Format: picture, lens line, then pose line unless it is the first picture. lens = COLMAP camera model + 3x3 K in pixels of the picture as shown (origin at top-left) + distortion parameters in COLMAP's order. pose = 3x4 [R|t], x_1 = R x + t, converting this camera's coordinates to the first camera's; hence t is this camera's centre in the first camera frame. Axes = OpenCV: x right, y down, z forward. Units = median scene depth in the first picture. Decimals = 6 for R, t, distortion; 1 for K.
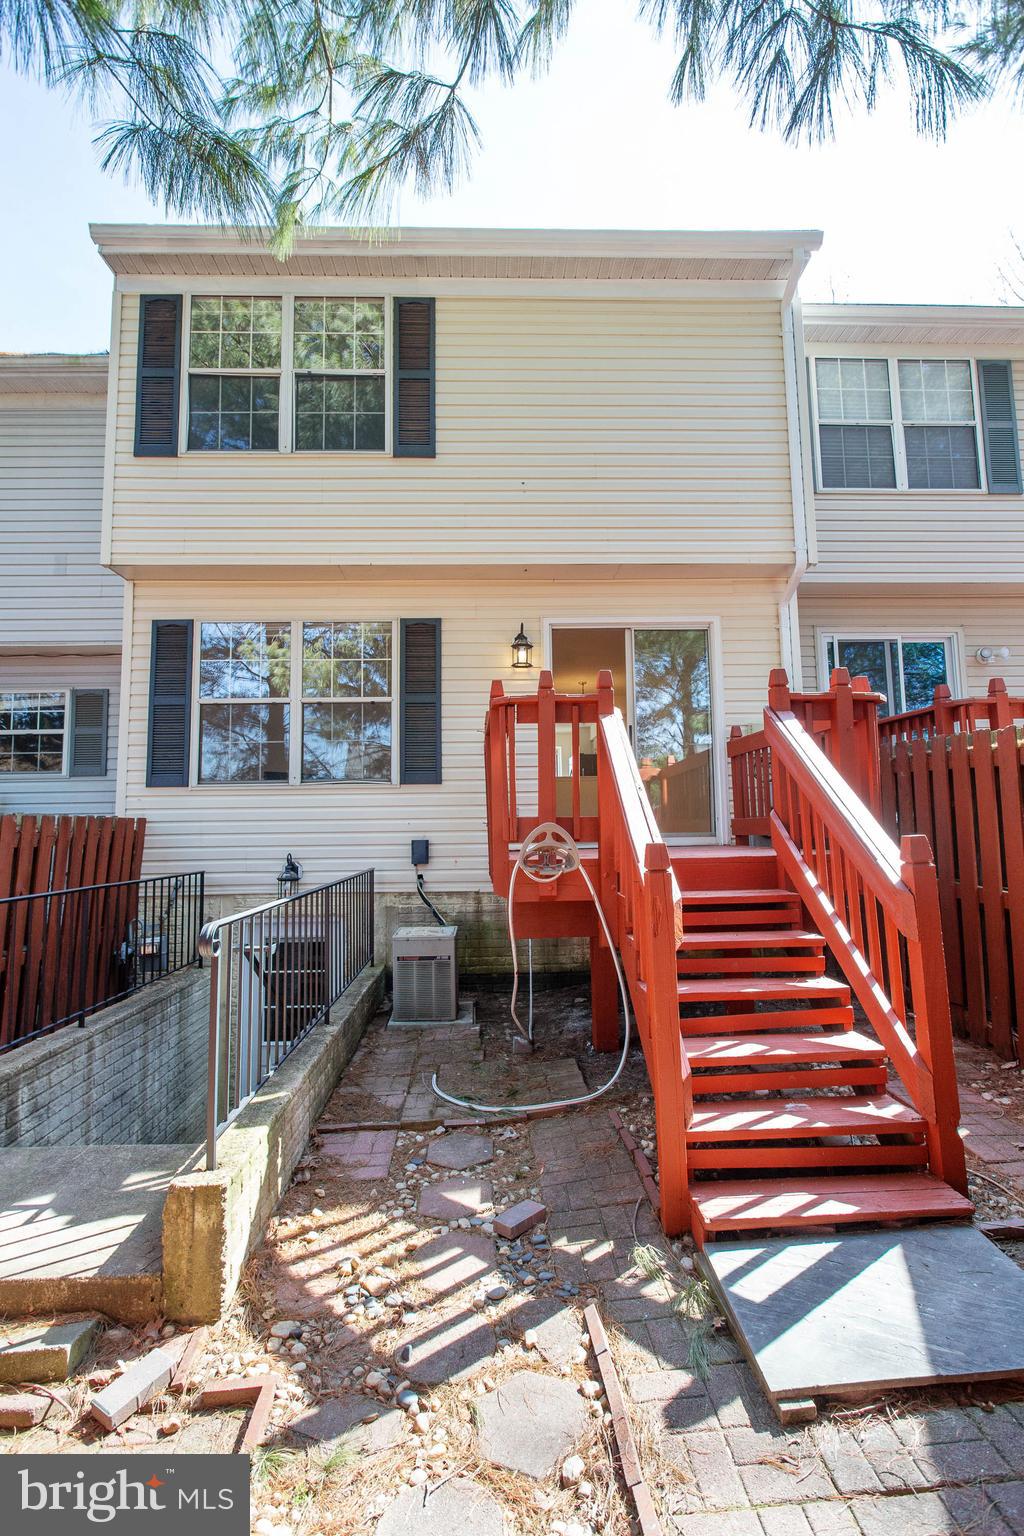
lens RADIAL K [[760.1, 0, 510.2], [0, 760.1, 763.6], [0, 0, 1]] dist [0.007073, 0.001063]
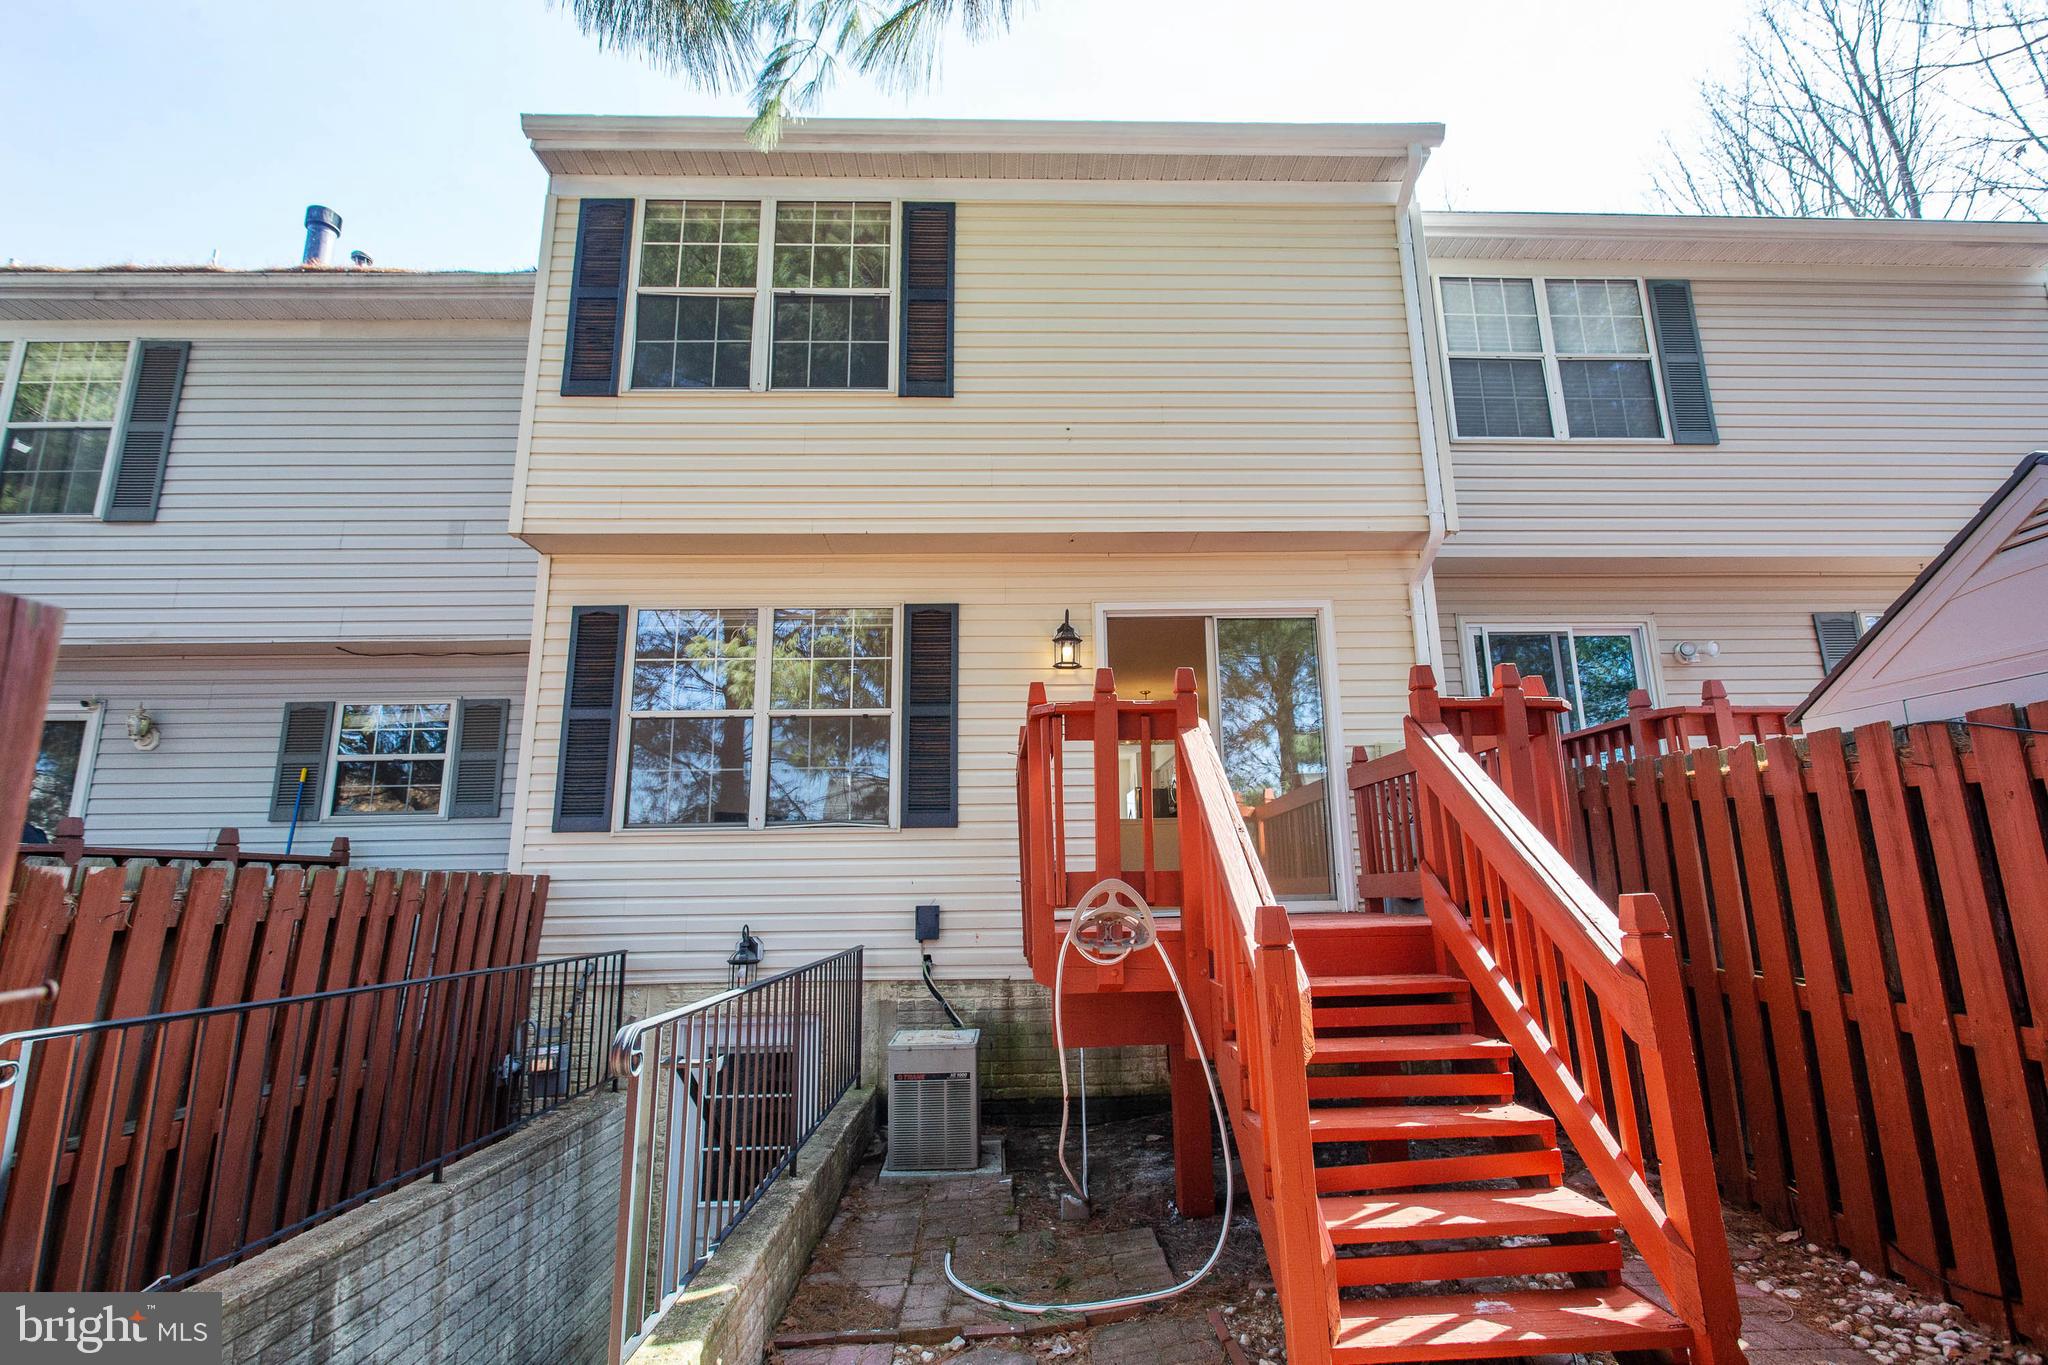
lens RADIAL K [[1016.6, 0, 1048.0], [0, 1016.6, 680.2], [0, 0, 1]] dist [0.001620, 0.000219]
pose [[0.999997, -0.002035, 0.001522, -0.007156], [0.002202, 0.992873, -0.119158, 0.004046], [-0.001268, 0.119161, 0.992874, 0.021381]]
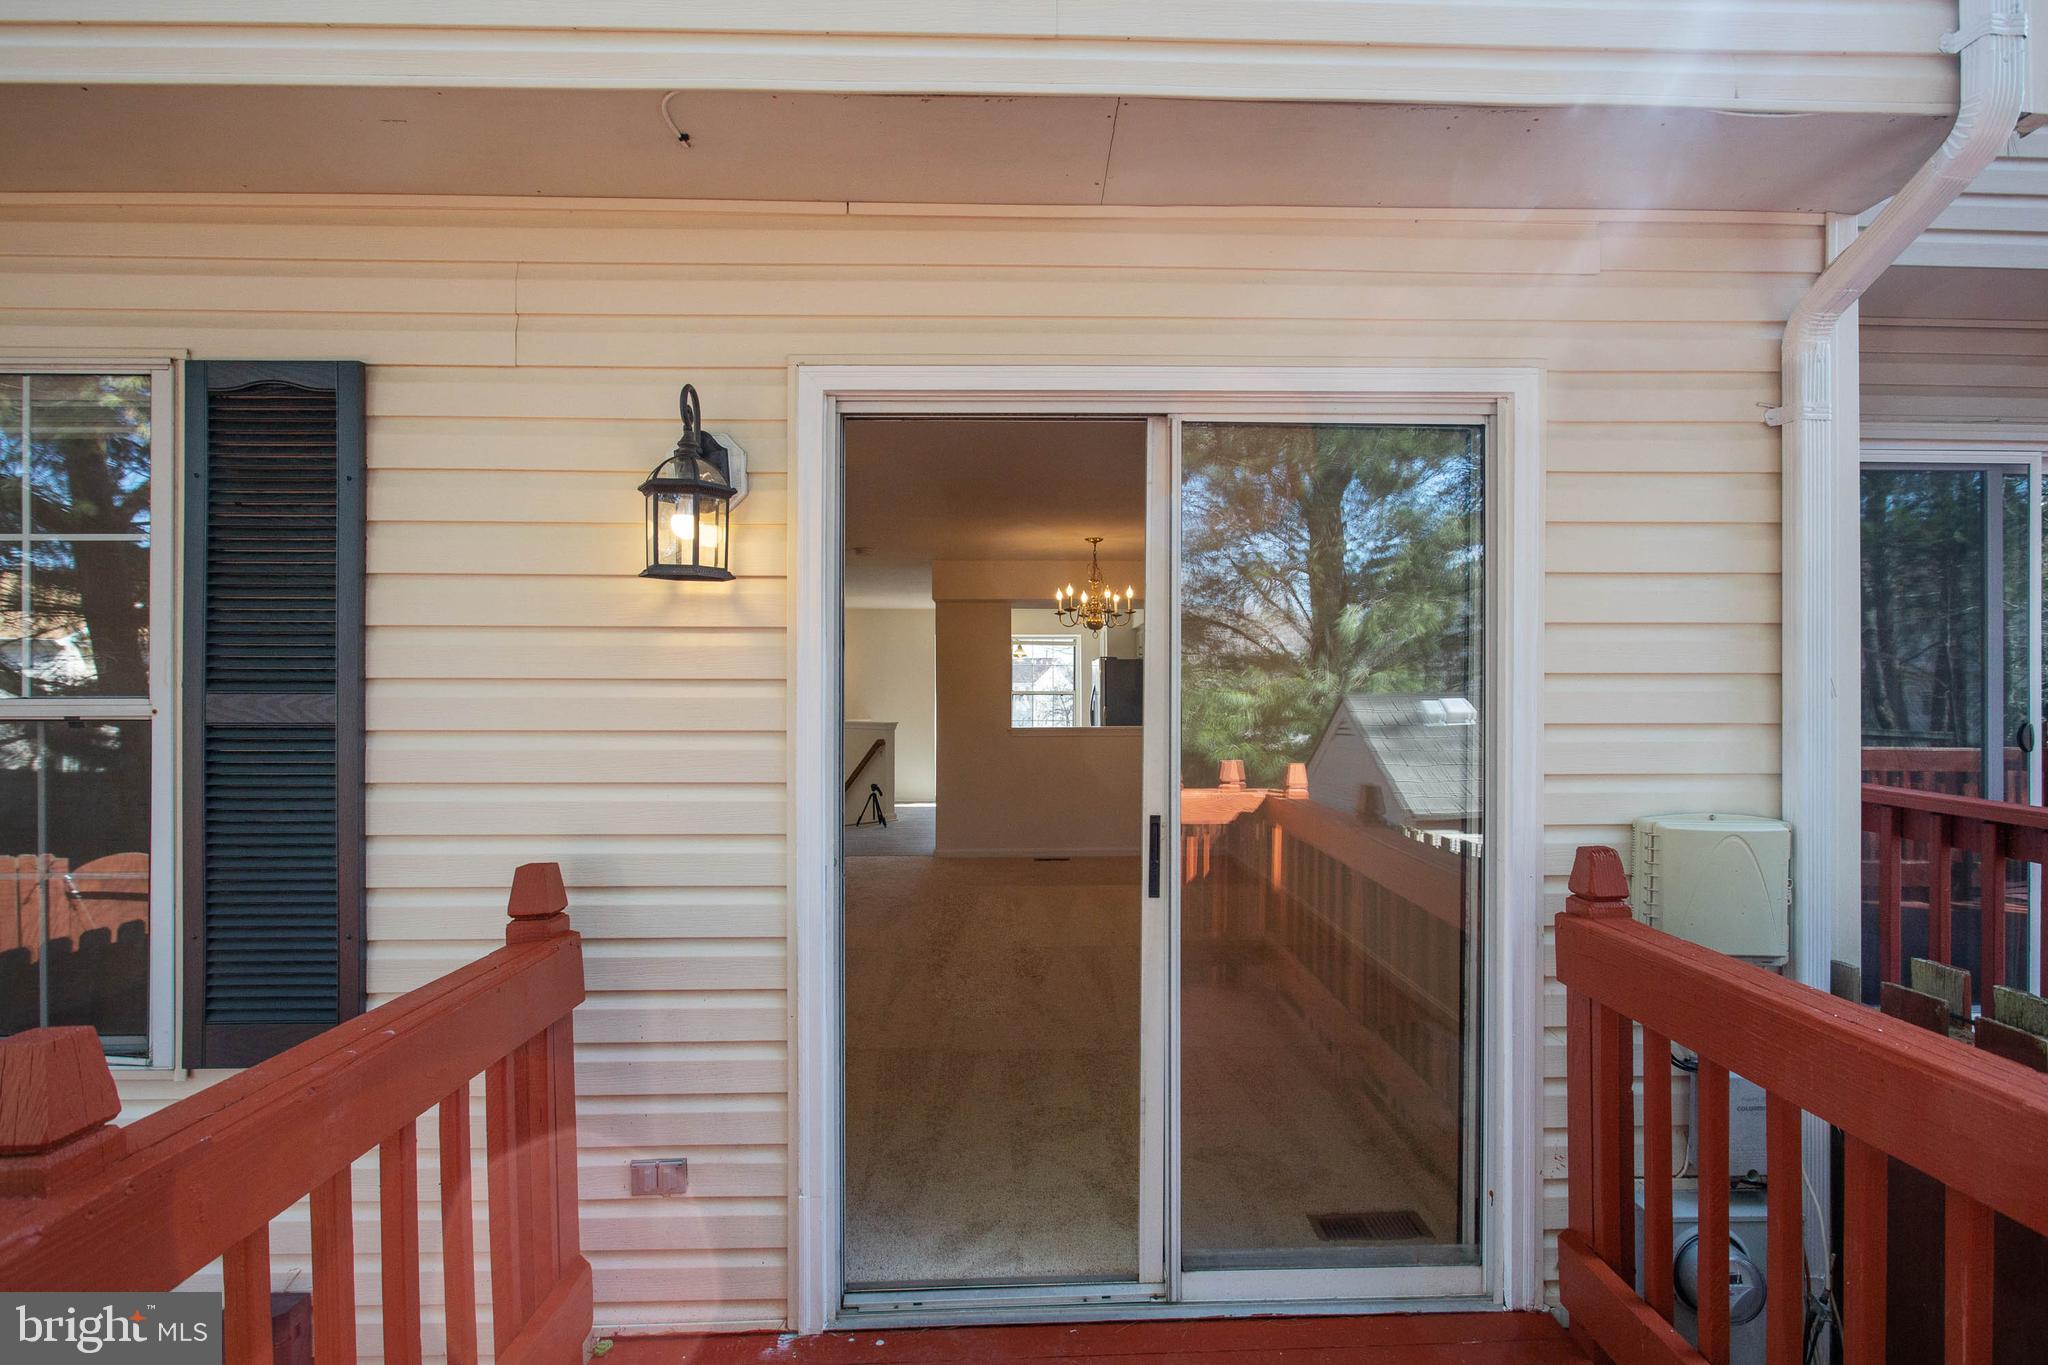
lens RADIAL K [[1023.4, 0, 1057.1], [0, 1023.4, 685.9], [0, 0, 1]] dist [-0.013508, -0.000019]
pose [[0.999910, 0.012198, 0.005626, 0.169604], [-0.012676, 0.995426, 0.094690, -0.171698], [-0.004445, -0.094753, 0.995491, 0.935081]]
